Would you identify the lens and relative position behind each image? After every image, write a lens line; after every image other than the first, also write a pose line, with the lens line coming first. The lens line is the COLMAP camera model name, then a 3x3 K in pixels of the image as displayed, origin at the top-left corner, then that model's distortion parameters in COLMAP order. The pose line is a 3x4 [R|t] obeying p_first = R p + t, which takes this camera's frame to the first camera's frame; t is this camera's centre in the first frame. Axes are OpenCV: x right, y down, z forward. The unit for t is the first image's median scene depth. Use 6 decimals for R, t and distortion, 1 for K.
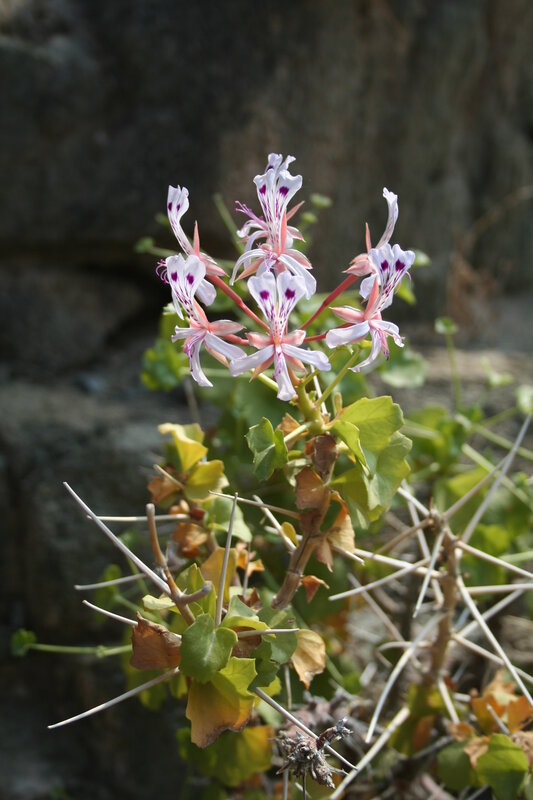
lens RADIAL K [[1310.6, 0, 266.5], [0, 1310.6, 400.0], [0, 0, 1]] dist [0.008573, 2.298080]
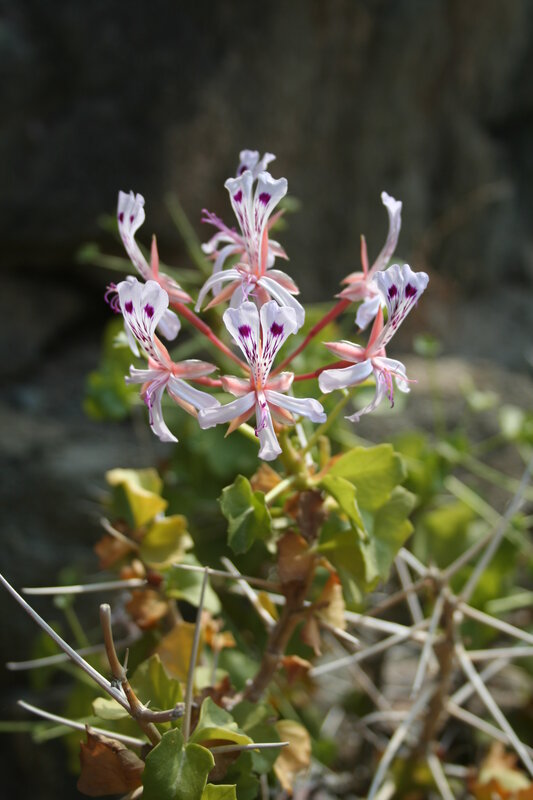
lens RADIAL K [[1291.3, 0, 266.3], [0, 1291.3, 412.4], [0, 0, 1]] dist [0.084889, 0.008807]
pose [[0.998705, -0.011438, 0.049571, -0.024651], [0.010633, 0.999808, 0.016482, -0.038748], [-0.049750, -0.015934, 0.998635, 0.195739]]
